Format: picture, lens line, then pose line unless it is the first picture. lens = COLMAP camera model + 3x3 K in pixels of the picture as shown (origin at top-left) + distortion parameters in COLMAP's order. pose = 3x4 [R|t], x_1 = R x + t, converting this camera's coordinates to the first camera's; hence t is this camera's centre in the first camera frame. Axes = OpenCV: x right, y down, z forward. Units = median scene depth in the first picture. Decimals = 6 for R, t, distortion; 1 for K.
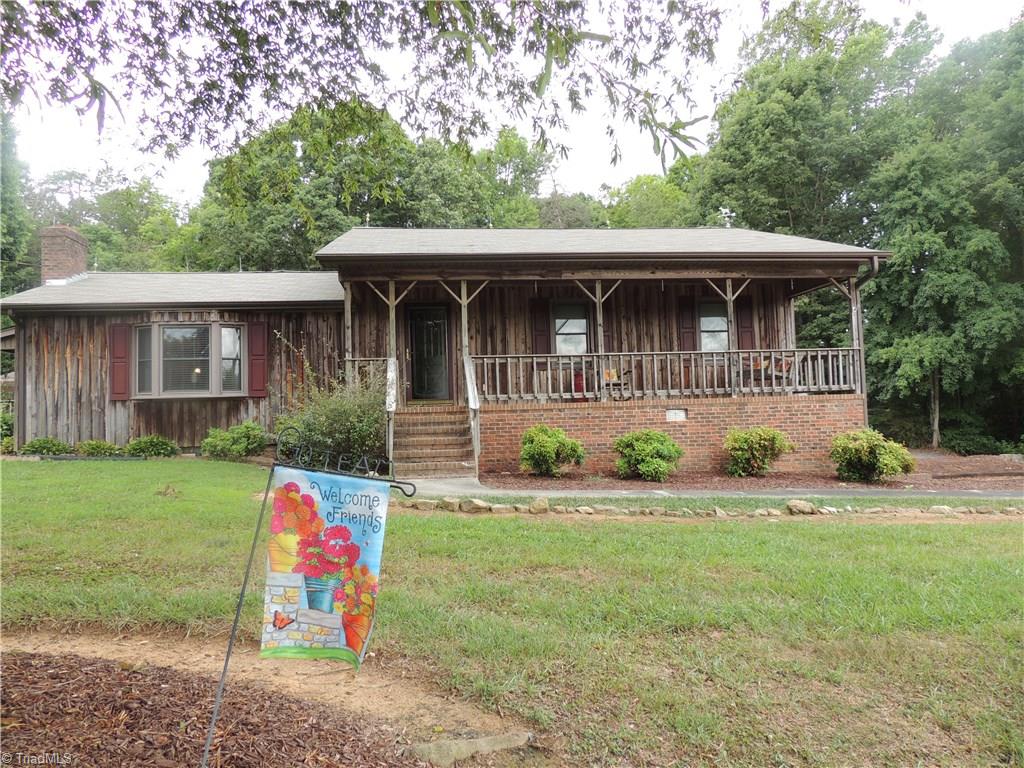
lens RADIAL K [[729.5, 0, 510.4], [0, 729.5, 379.5], [0, 0, 1]] dist [-0.007794, -0.007258]
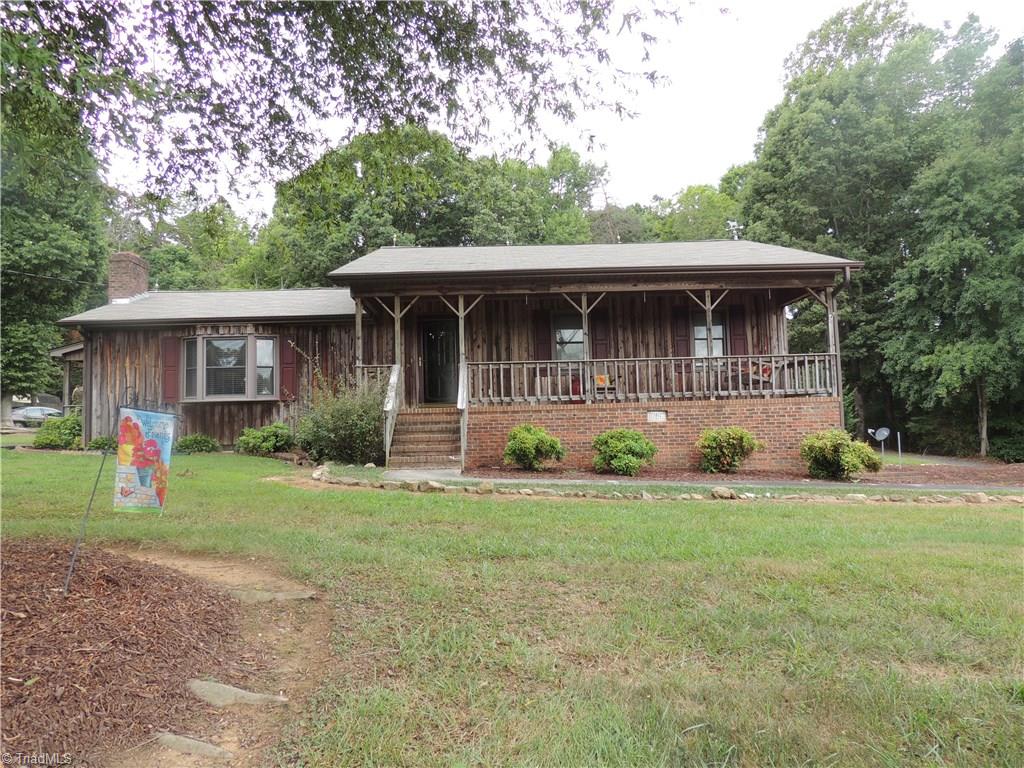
lens RADIAL K [[729.5, 0, 510.4], [0, 729.5, 379.5], [0, 0, 1]] dist [-0.007794, -0.007258]
pose [[0.995655, -0.003375, -0.093053, 0.094813], [0.001901, 0.999871, -0.015927, 0.009273], [0.093095, 0.015681, 0.995534, -0.083543]]
